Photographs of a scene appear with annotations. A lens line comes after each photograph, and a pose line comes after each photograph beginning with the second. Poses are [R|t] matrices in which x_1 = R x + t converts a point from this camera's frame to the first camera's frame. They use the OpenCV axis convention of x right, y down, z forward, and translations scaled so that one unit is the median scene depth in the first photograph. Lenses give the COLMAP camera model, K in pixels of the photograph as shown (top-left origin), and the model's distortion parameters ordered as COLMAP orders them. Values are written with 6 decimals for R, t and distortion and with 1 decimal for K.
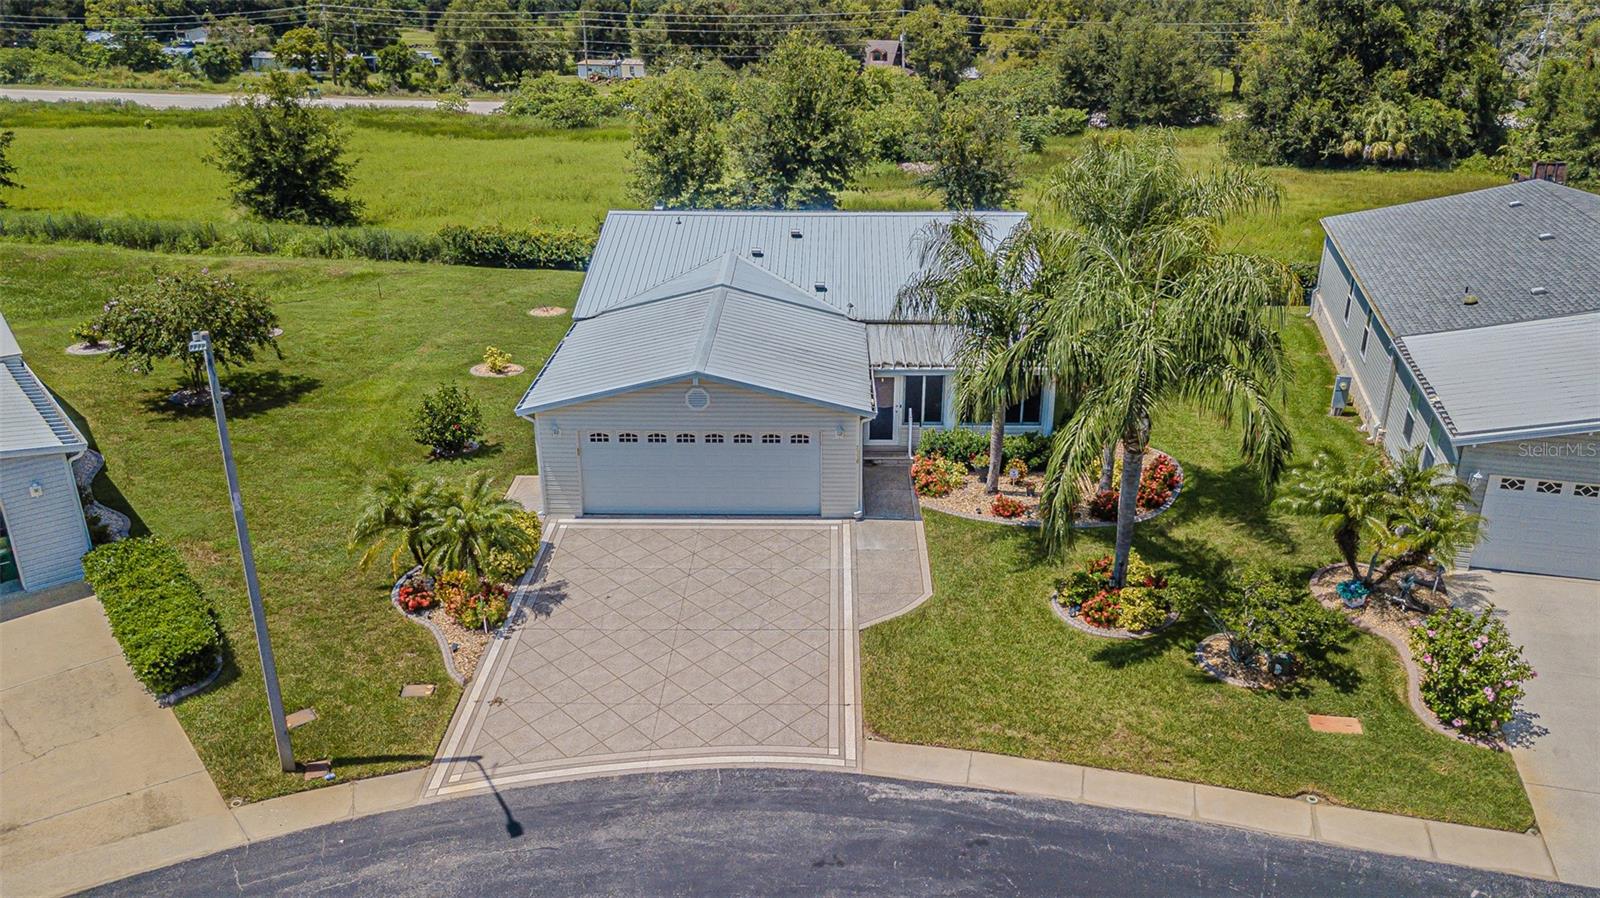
lens RADIAL K [[1238.0, 0, 802.0], [0, 1238.0, 449.0], [0, 0, 1]] dist [0.002876, 0.026595]
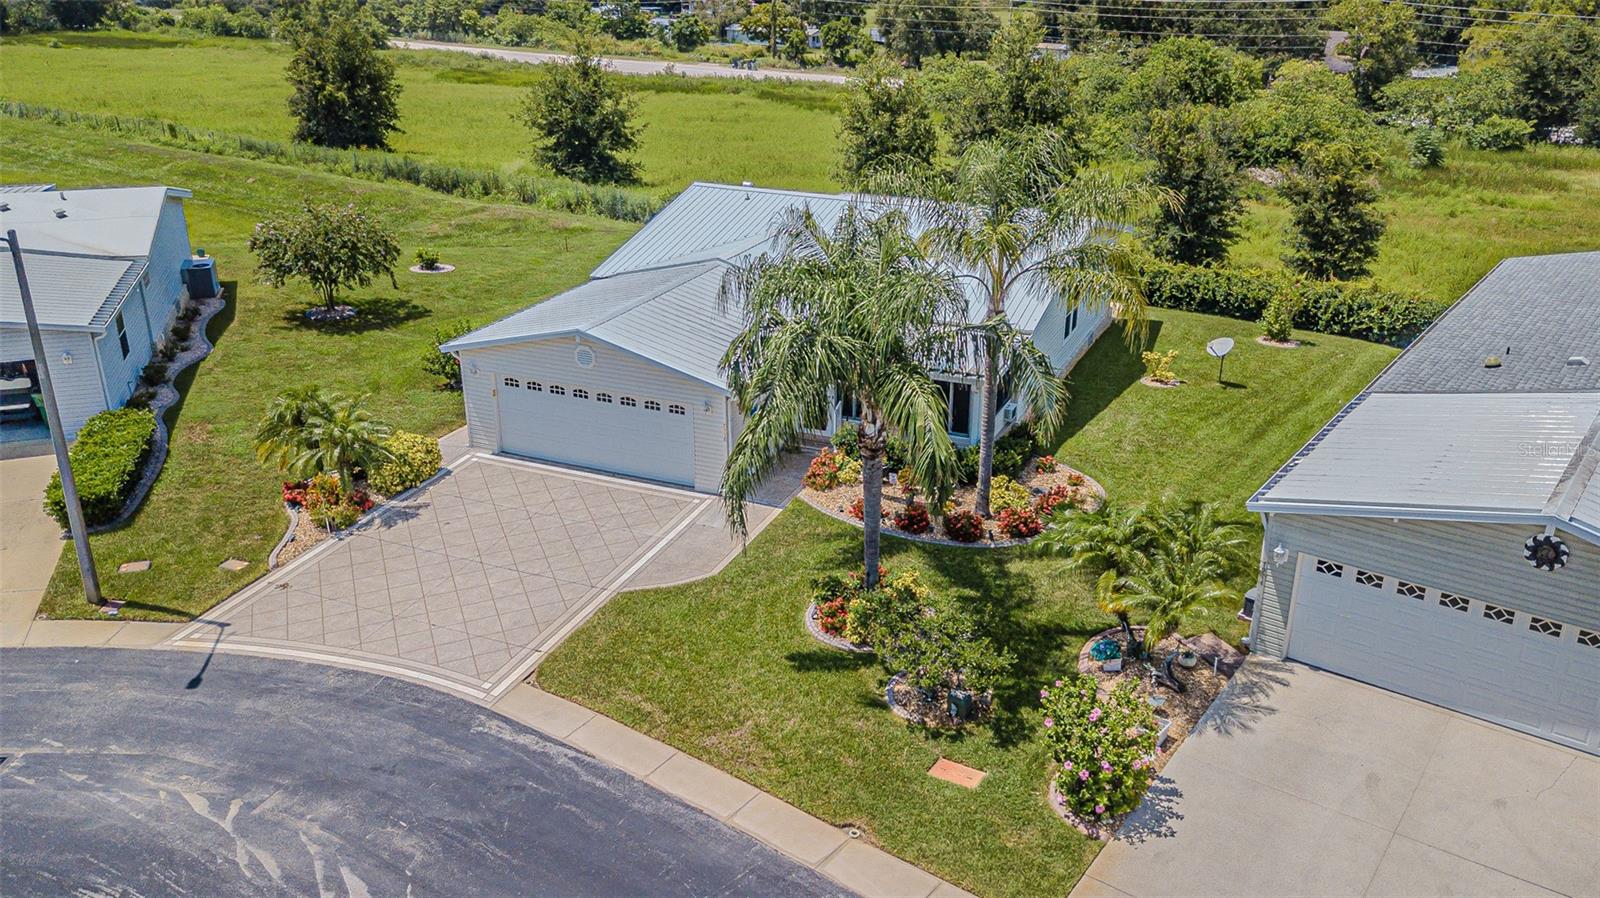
lens RADIAL K [[1302.5, 0, 800.0], [0, 1302.5, 449.0], [0, 0, 1]] dist [-0.007581, 0.049449]
pose [[0.922897, 0.148738, -0.355158, 0.179506], [-0.149482, 0.988435, 0.025514, -0.006885], [0.354846, 0.029543, 0.934458, 0.012930]]
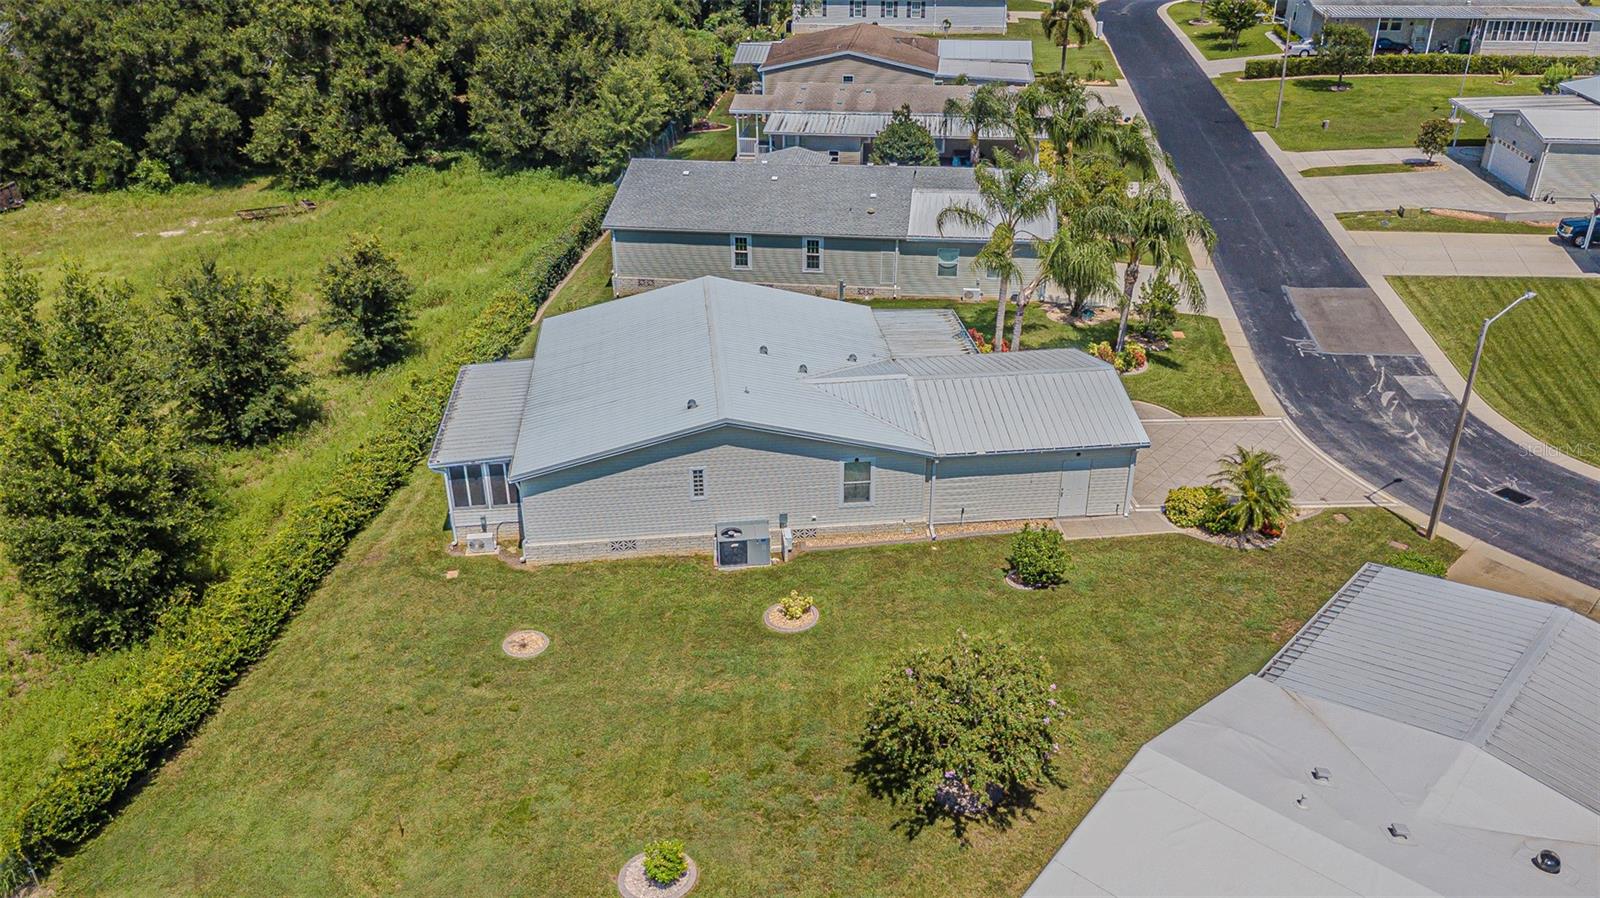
lens RADIAL K [[1230.6, 0, 800.6], [0, 1230.6, 448.0], [0, 0, 1]] dist [0.022456, 0.002204]
pose [[-0.127802, -0.446123, 0.885800, -0.524831], [0.377999, 0.803804, 0.459364, -0.300536], [-0.916942, 0.393539, 0.065906, 0.467632]]
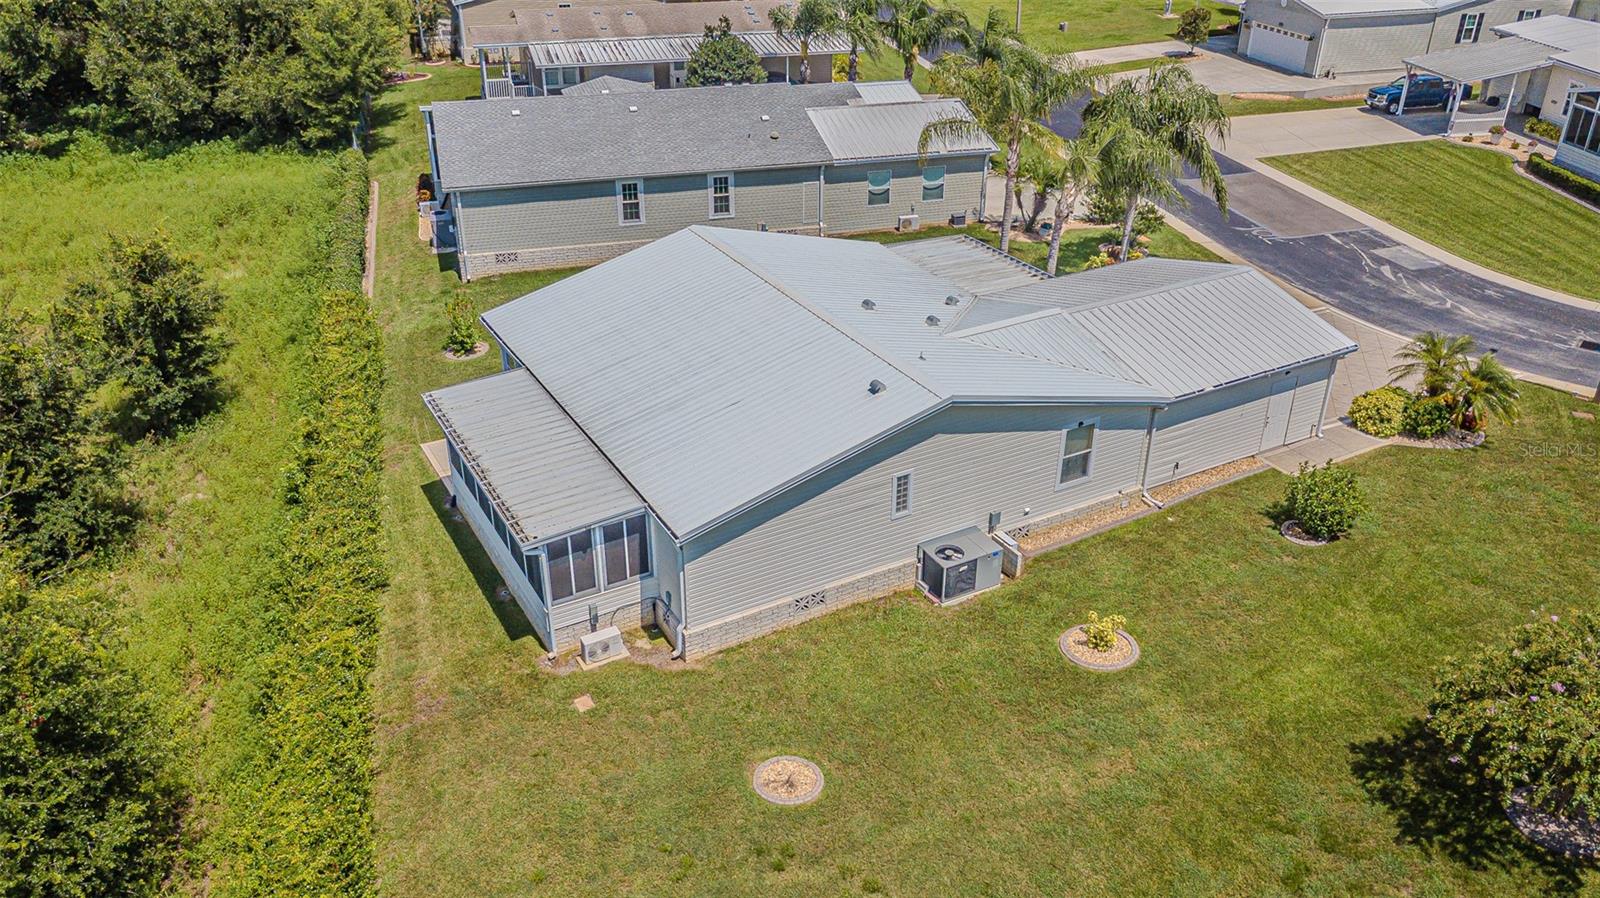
lens RADIAL K [[1234.9, 0, 800.0], [0, 1234.9, 449.0], [0, 0, 1]] dist [0.013368, 0.008911]
pose [[-0.506249, -0.408016, 0.759760, -0.332896], [0.321773, 0.728005, 0.605369, -0.310849], [-0.800109, 0.550938, -0.237263, 0.647799]]
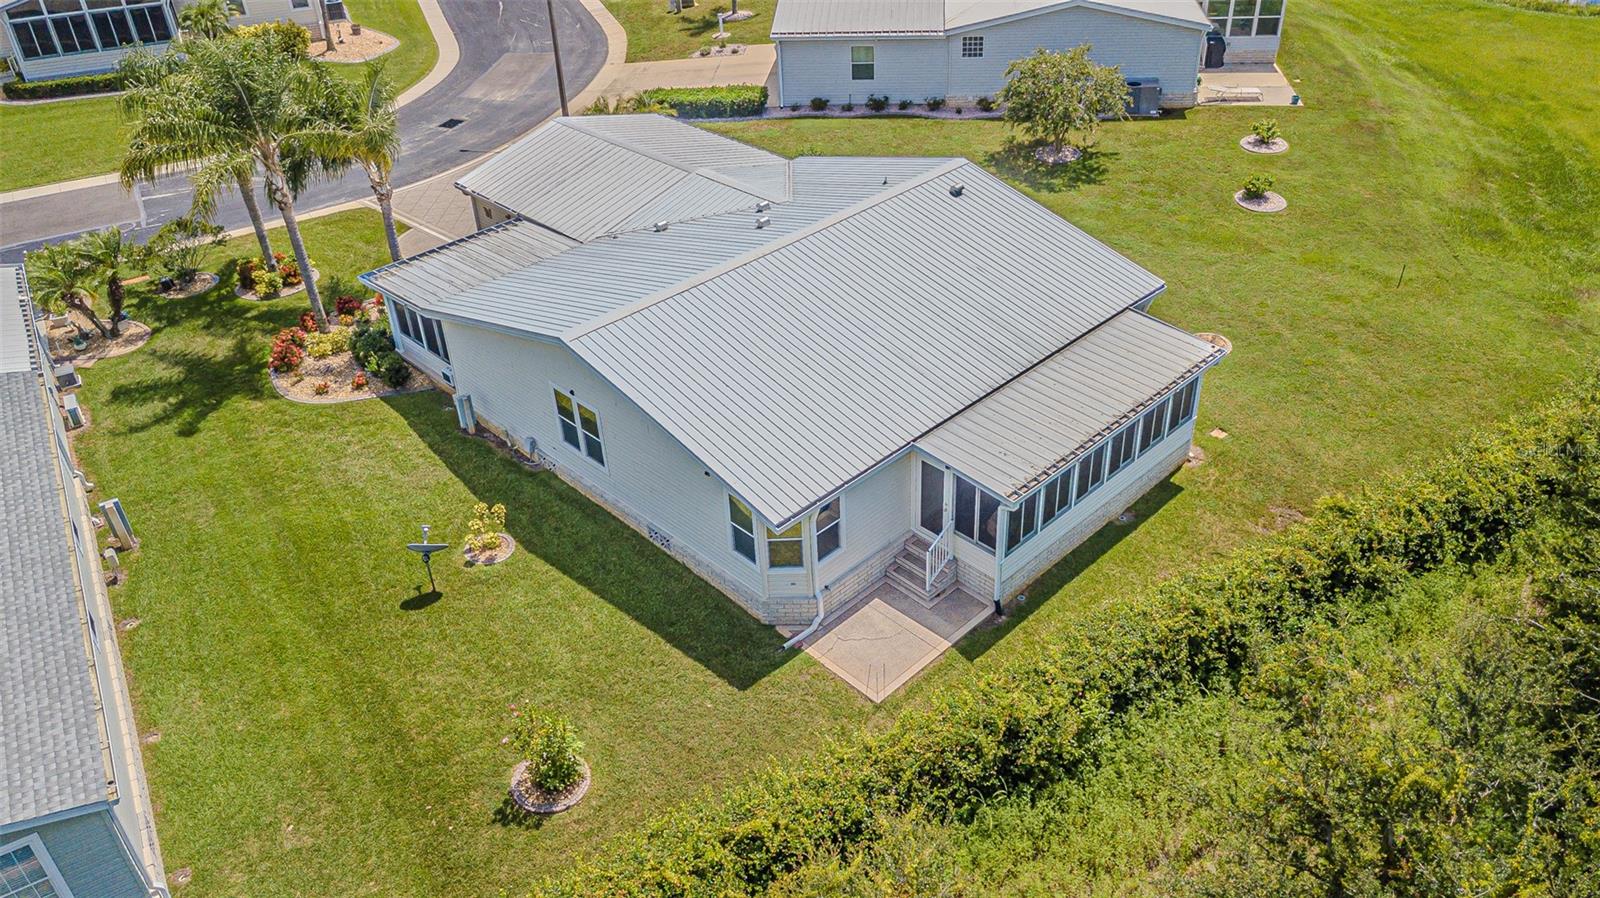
lens RADIAL K [[1232.3, 0, 800.0], [0, 1232.3, 449.0], [0, 0, 1]] dist [-0.006732, 0.004476]
pose [[-0.704109, 0.426555, -0.567698, 0.250877], [-0.228038, 0.621295, 0.749660, -0.351362], [0.672480, 0.657300, -0.340189, 0.702099]]
